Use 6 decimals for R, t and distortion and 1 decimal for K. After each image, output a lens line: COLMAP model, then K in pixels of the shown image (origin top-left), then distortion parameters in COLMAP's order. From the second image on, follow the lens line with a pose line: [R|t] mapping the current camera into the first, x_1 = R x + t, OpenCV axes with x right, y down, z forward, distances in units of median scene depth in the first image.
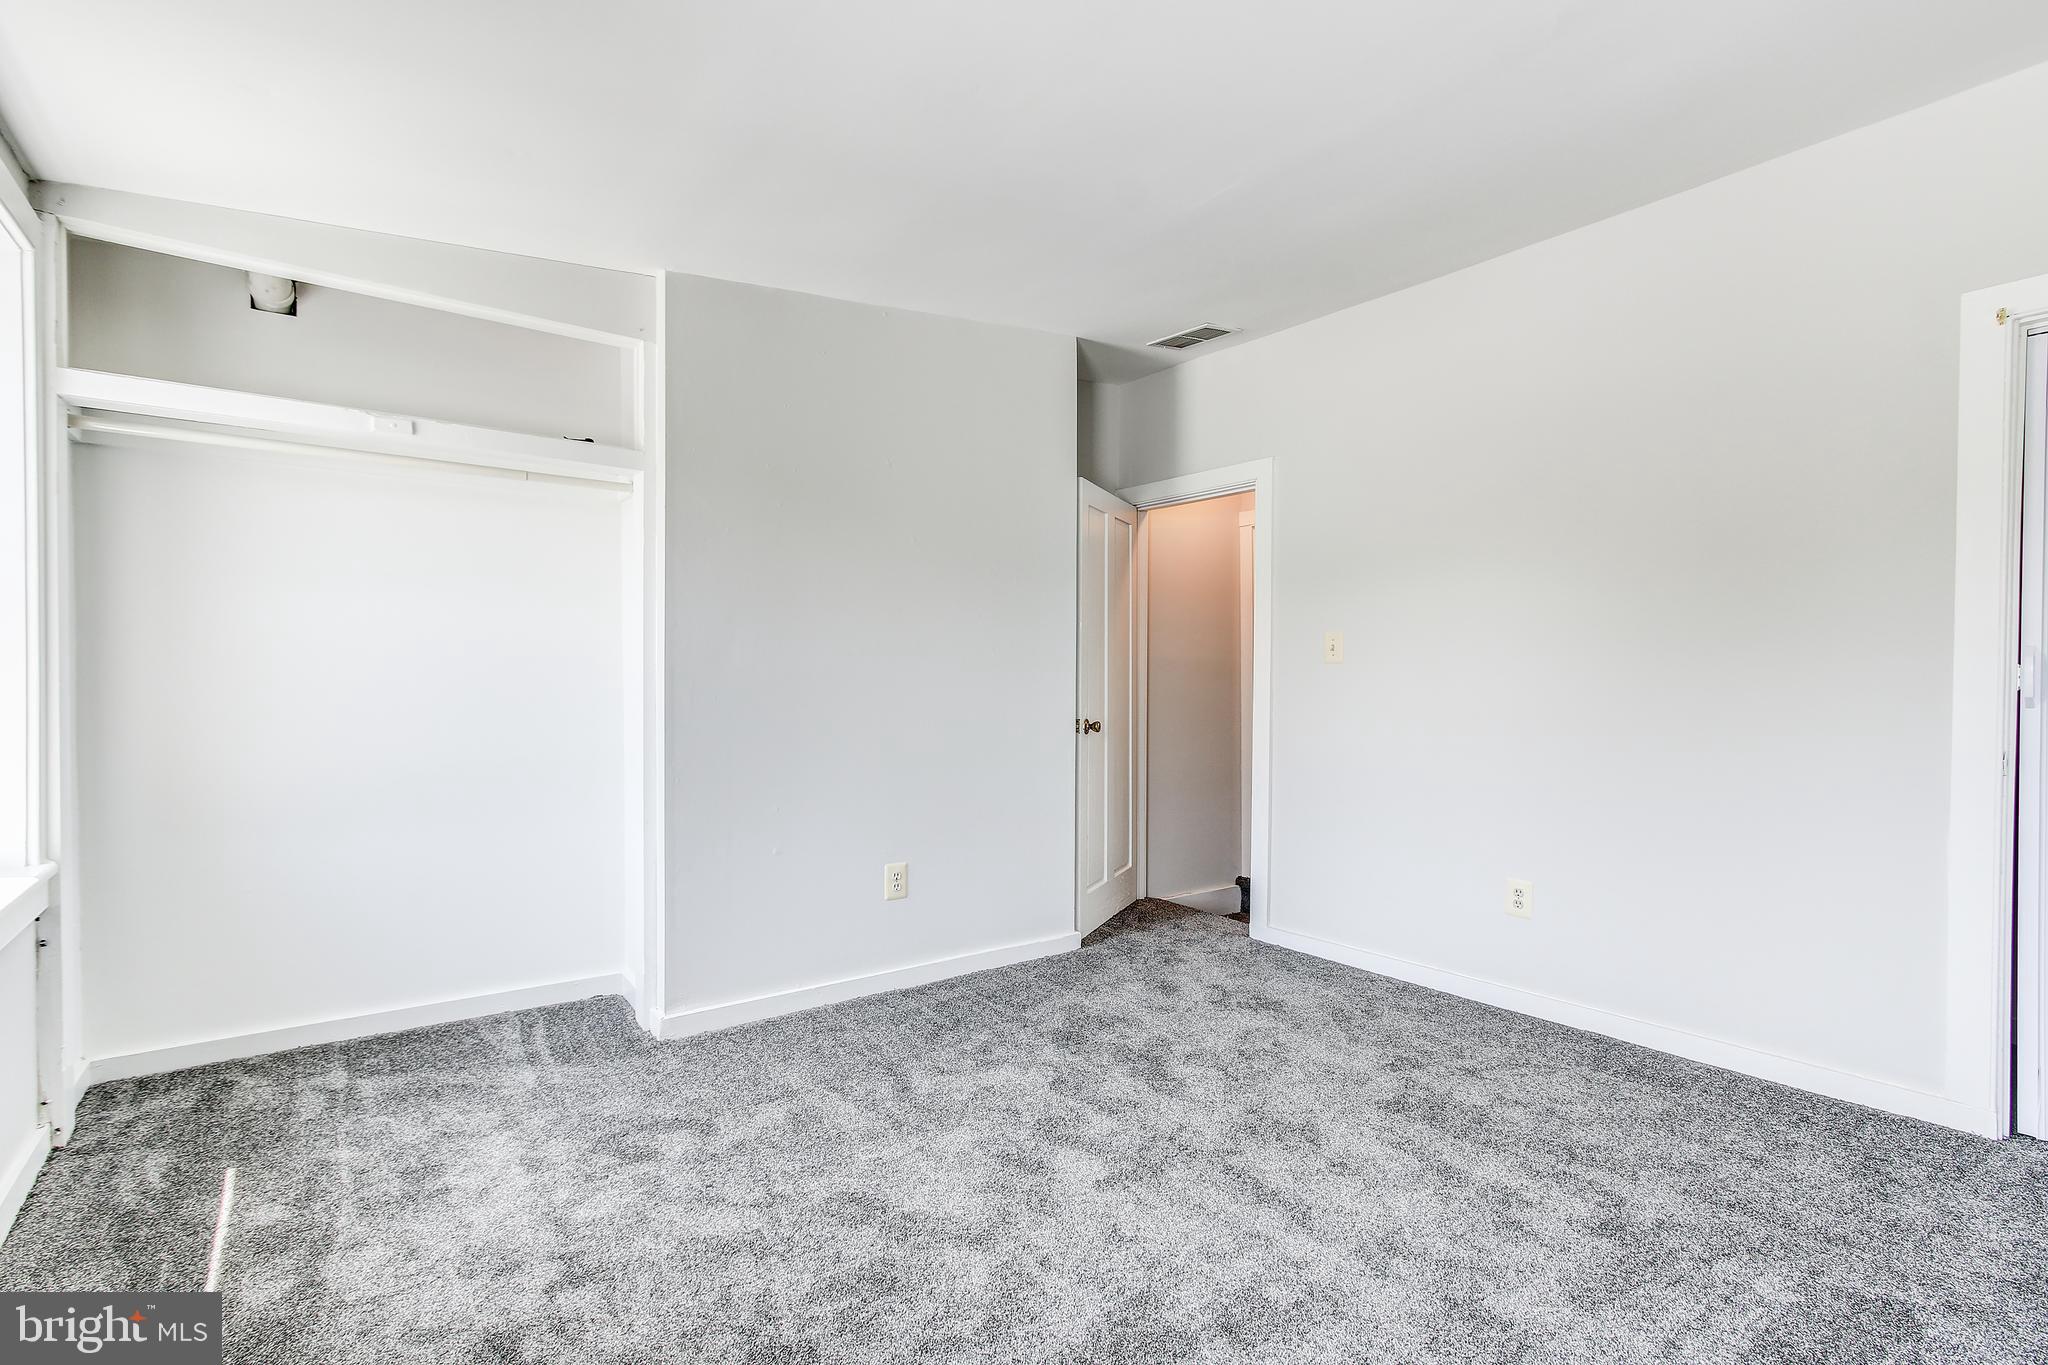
lens RADIAL K [[935.2, 0, 1023.1], [0, 935.2, 679.0], [0, 0, 1]] dist [-0.001446, -0.000985]
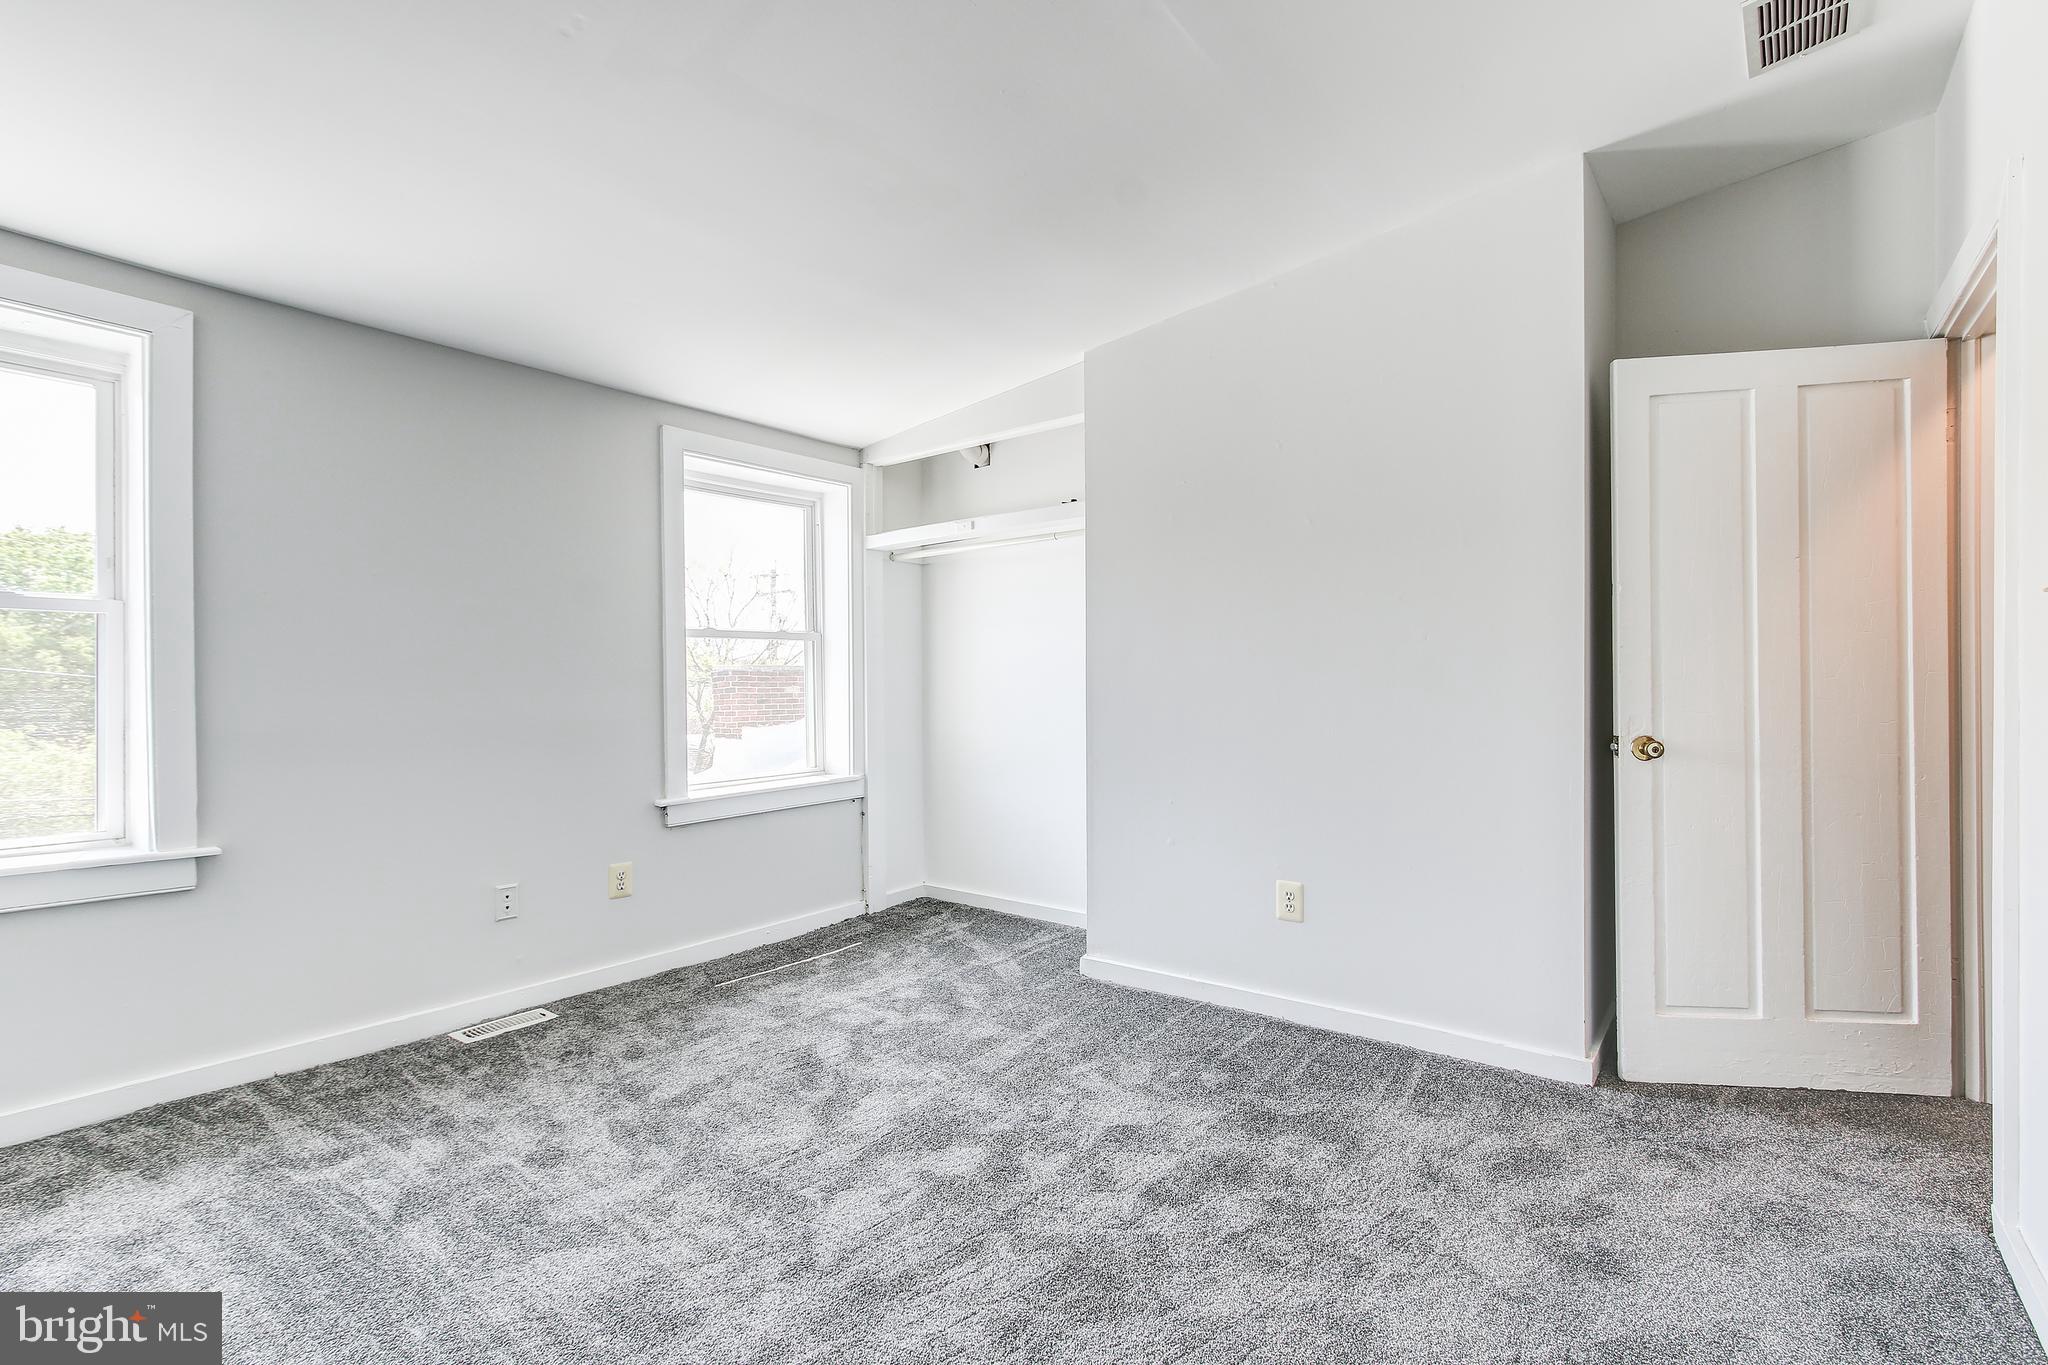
lens RADIAL K [[935.2, 0, 1029.8], [0, 935.2, 673.8], [0, 0, 1]] dist [-0.001446, -0.000985]
pose [[0.257344, -0.021134, -0.966089, 0.784637], [0.012180, 0.999752, -0.018626, 0.011016], [0.966243, -0.006973, 0.257538, 0.604487]]
